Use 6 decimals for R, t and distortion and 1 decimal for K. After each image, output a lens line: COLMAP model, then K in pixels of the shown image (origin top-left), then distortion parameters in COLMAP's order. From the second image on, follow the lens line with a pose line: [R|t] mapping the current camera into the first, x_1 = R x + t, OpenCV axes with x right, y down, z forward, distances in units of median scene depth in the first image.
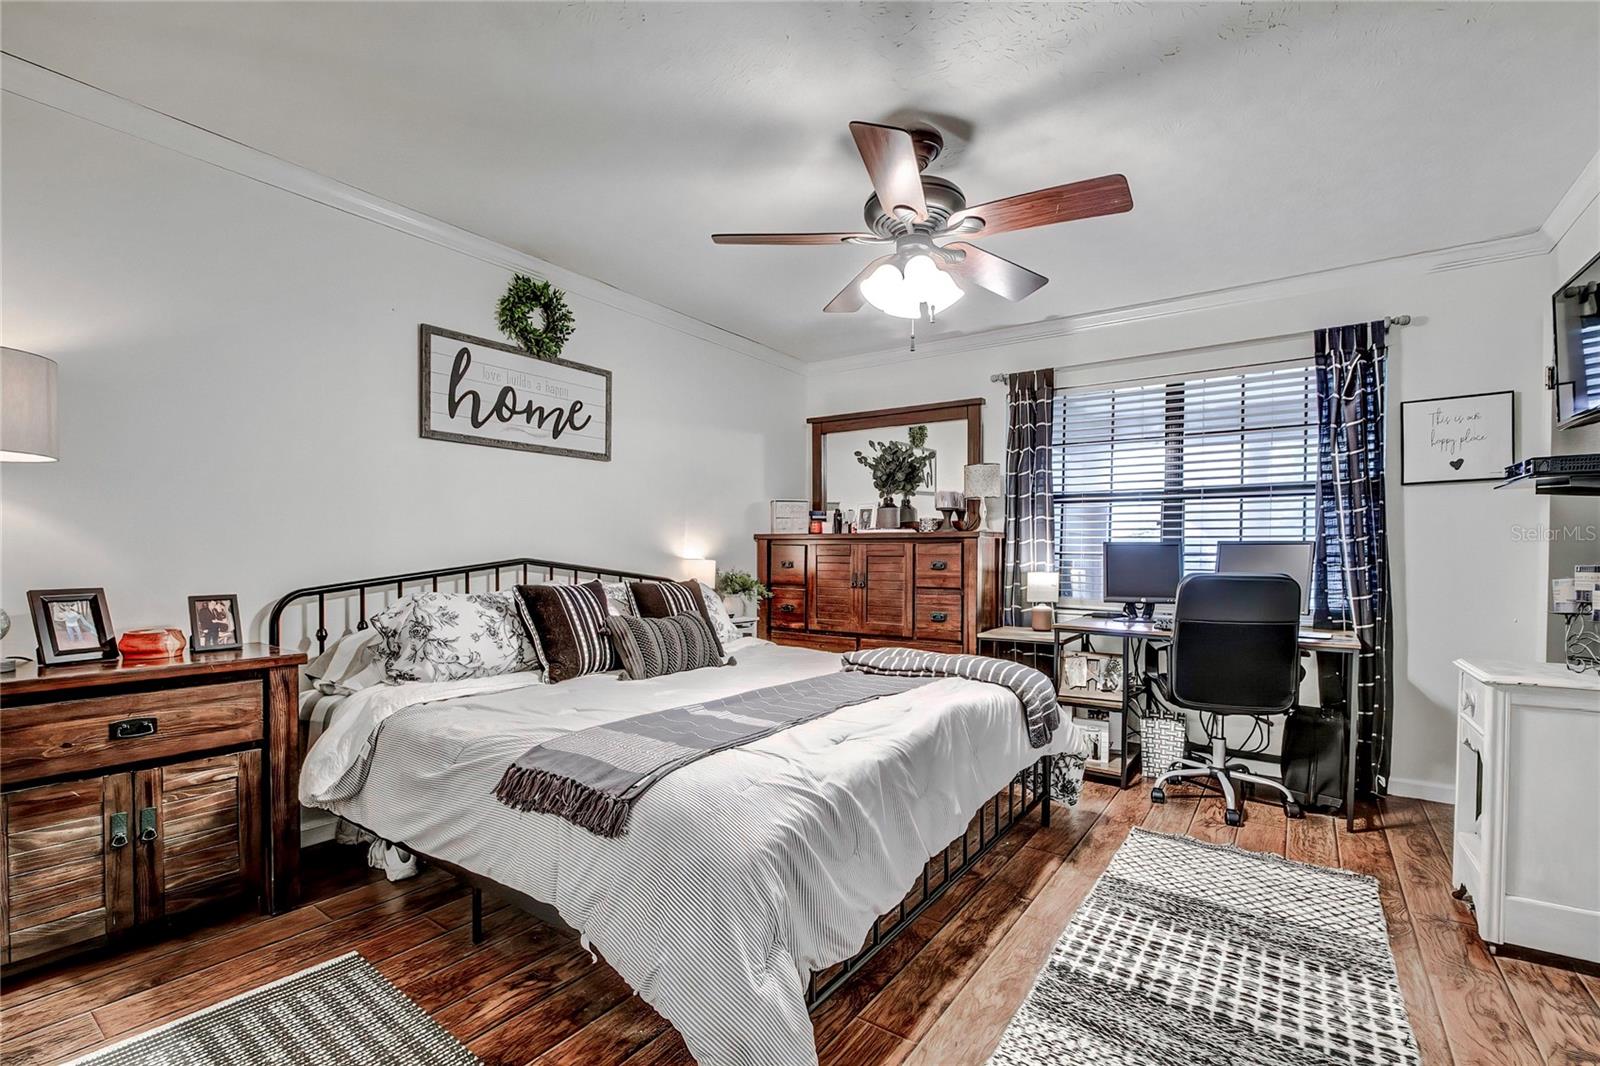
lens RADIAL K [[707.6, 0, 793.4], [0, 707.6, 556.0], [0, 0, 1]] dist [-0.000718, 0.000061]
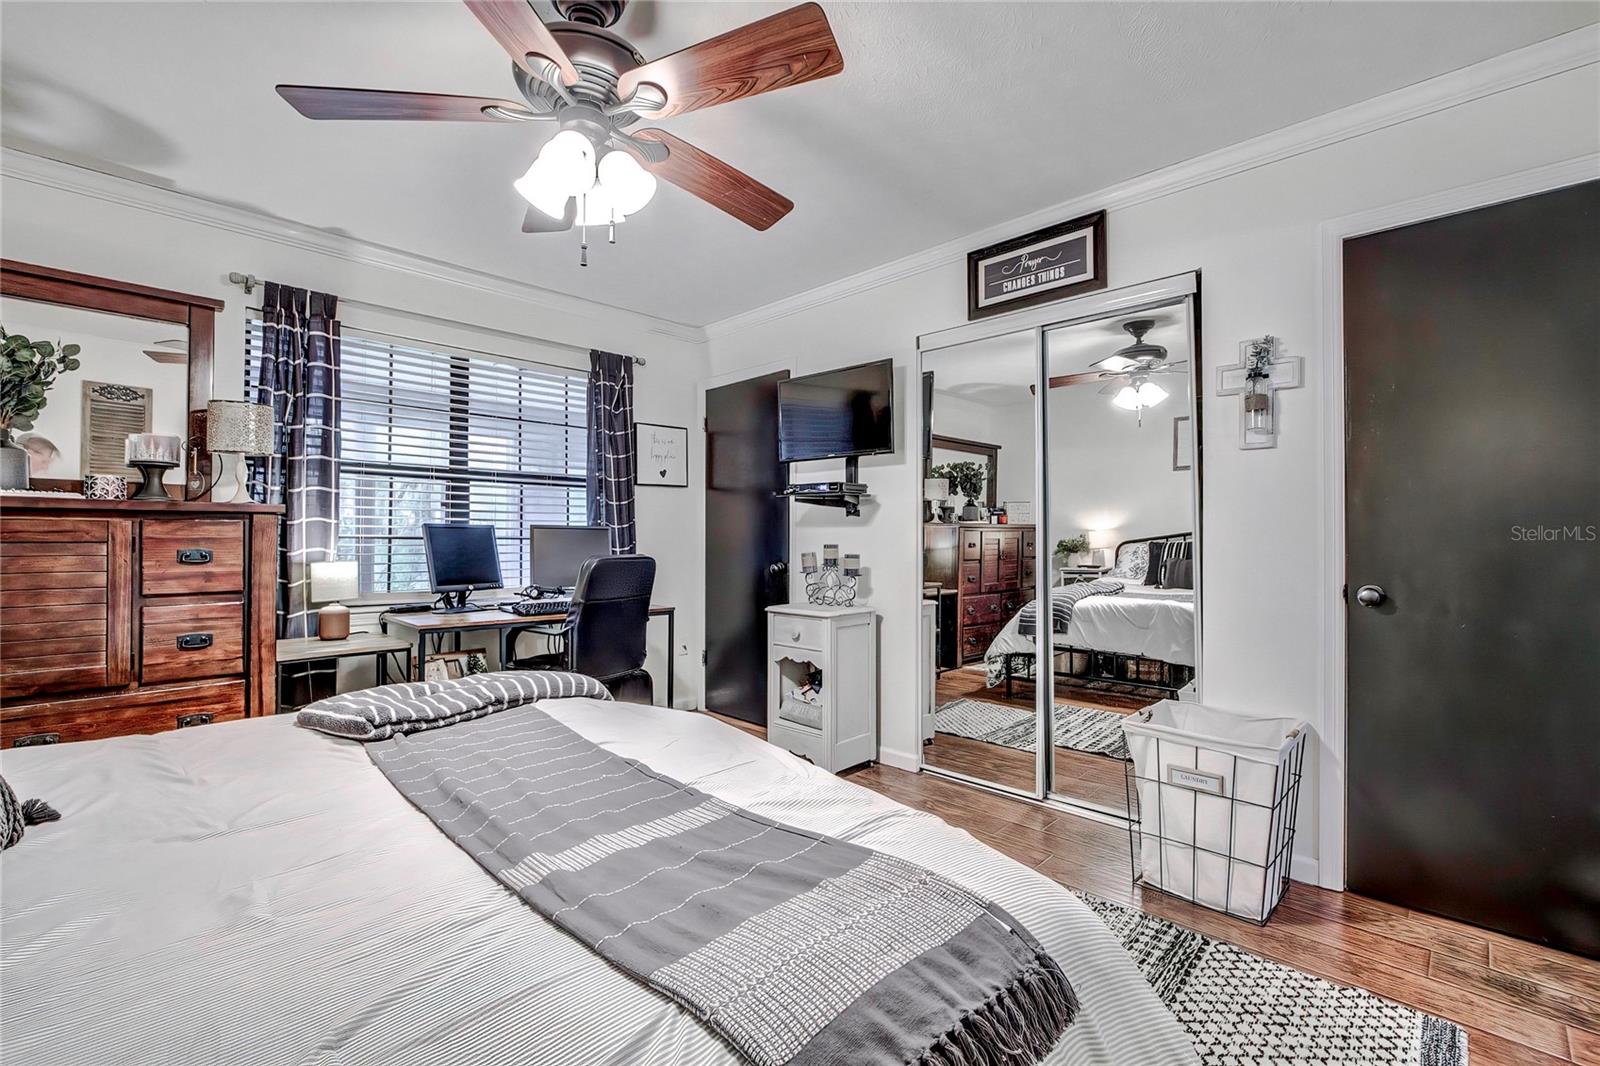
lens RADIAL K [[701.4, 0, 790.8], [0, 701.4, 532.1], [0, 0, 1]] dist [-0.014956, 0.000442]
pose [[0.163361, 0.006071, 0.986548, -0.306196], [0.002922, 0.999974, -0.006637, -0.002351], [-0.986562, 0.003967, 0.163339, 0.401926]]
